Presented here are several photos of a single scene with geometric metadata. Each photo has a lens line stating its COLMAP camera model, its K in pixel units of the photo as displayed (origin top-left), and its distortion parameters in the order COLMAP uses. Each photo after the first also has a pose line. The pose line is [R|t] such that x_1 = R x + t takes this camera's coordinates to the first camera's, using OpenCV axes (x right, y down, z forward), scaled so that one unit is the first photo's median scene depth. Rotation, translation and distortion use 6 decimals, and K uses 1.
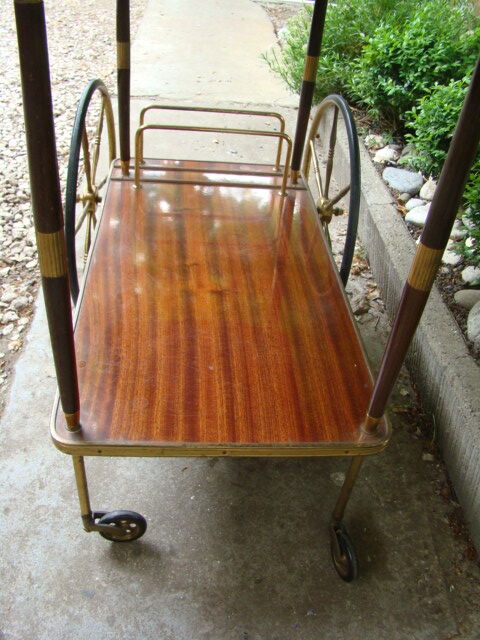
lens RADIAL K [[581.6, 0, 235.1], [0, 581.6, 319.5], [0, 0, 1]] dist [-0.124170, 0.000000]
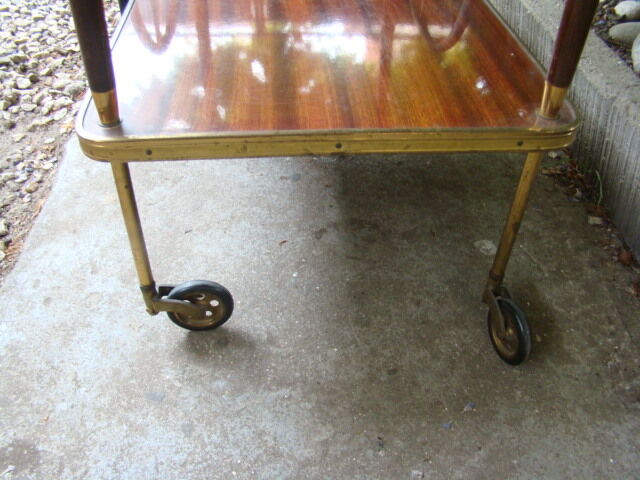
lens RADIAL K [[581.6, 0, 324.8], [0, 581.6, 240.9], [0, 0, 1]] dist [-0.124170, 0.000000]
pose [[0.998560, -0.052068, -0.012936, -0.025399], [0.052796, 0.996533, 0.064308, 0.236899], [0.009543, -0.064899, 0.997846, 0.266116]]
